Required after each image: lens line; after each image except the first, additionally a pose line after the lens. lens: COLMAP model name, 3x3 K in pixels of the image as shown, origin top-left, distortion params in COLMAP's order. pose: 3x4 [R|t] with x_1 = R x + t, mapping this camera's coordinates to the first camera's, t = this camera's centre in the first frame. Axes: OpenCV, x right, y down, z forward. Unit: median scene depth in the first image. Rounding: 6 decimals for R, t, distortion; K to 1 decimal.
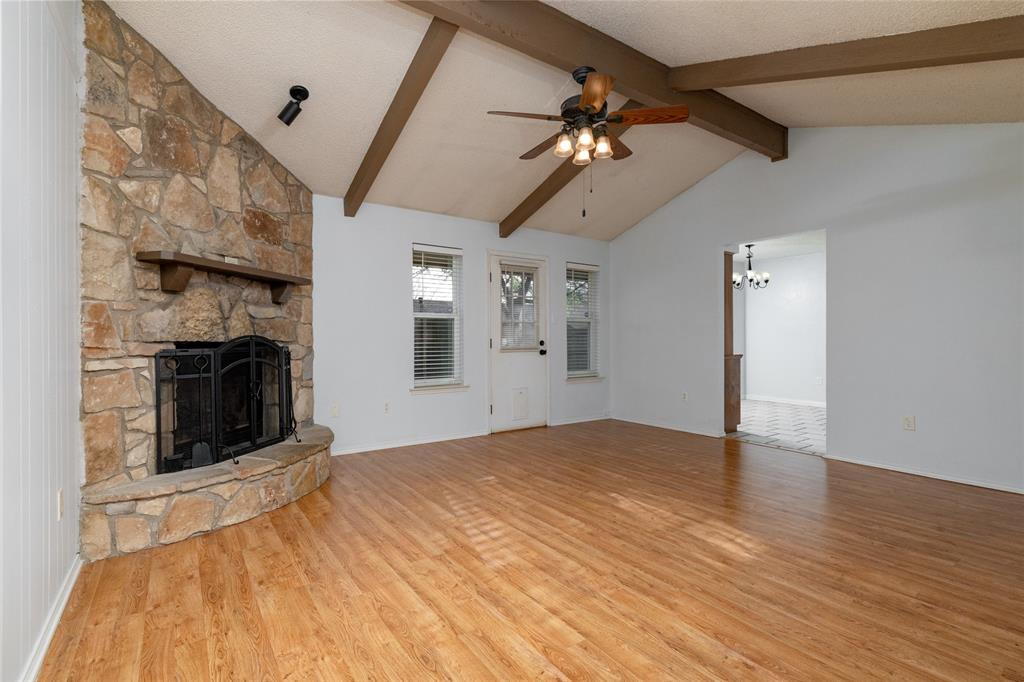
lens RADIAL K [[481.5, 0, 515.6], [0, 481.5, 339.9], [0, 0, 1]] dist [-0.002921, 0.000555]
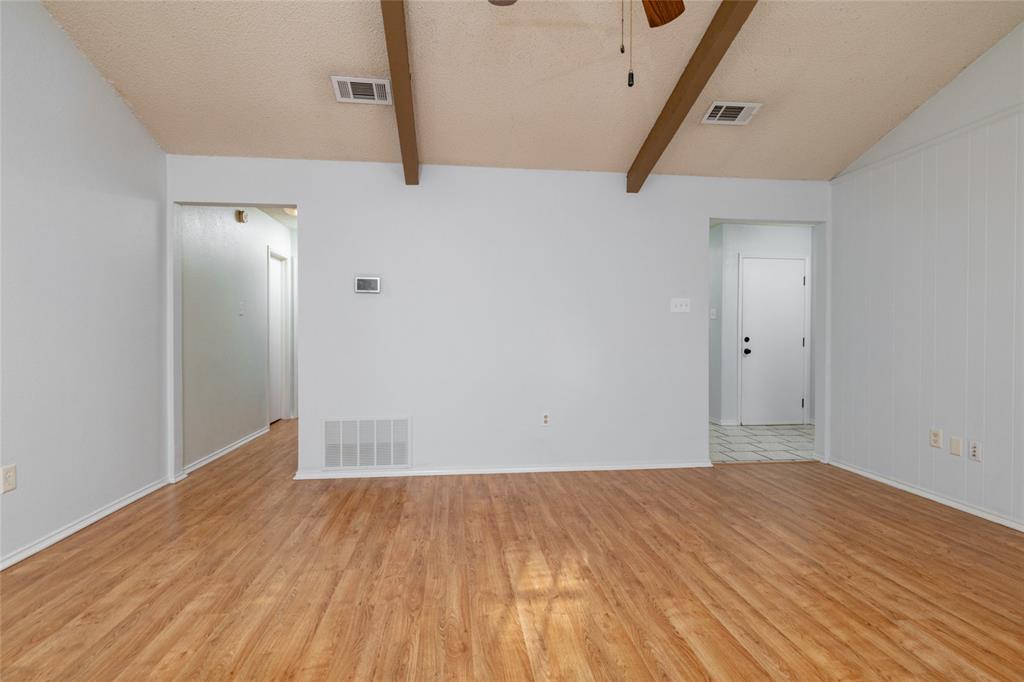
lens RADIAL K [[481.5, 0, 504.2], [0, 481.5, 339.0], [0, 0, 1]] dist [-0.002921, 0.000555]
pose [[-0.871550, -0.006039, 0.490270, 0.014347], [-0.000517, 0.999935, 0.011397, -0.006675], [-0.490307, 0.009680, -0.871496, 1.739411]]
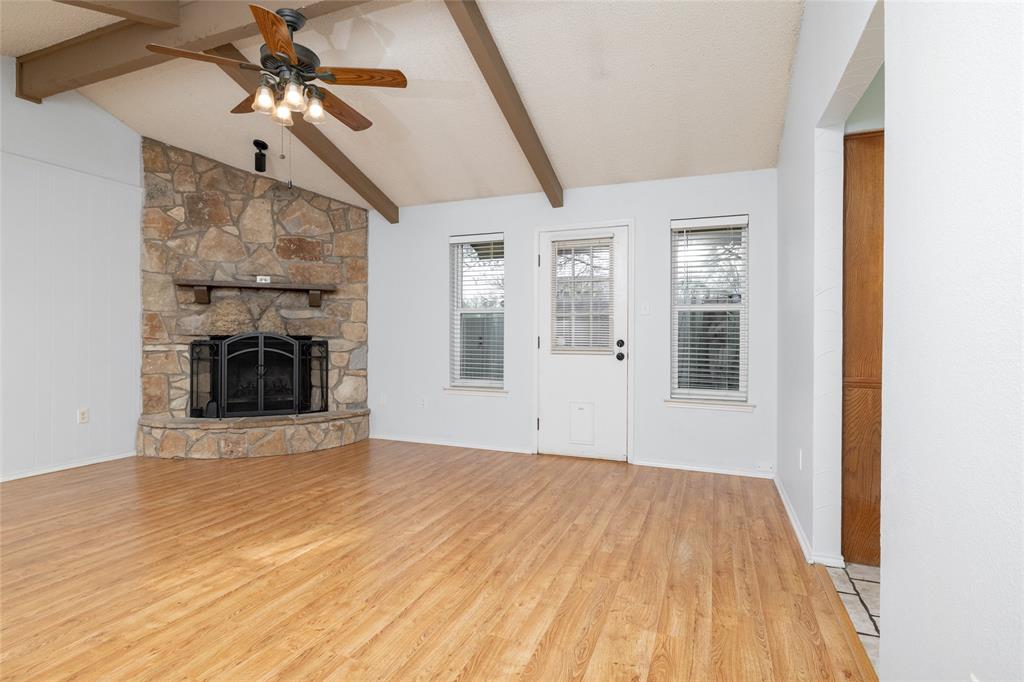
lens RADIAL K [[515.1, 0, 509.1], [0, 515.1, 338.5], [0, 0, 1]] dist [0.001752, 0.000364]
pose [[0.534542, 0.011060, -0.845070, 1.298379], [-0.011187, 0.999919, 0.006011, -0.007758], [0.845068, 0.006241, 0.534623, 0.983069]]
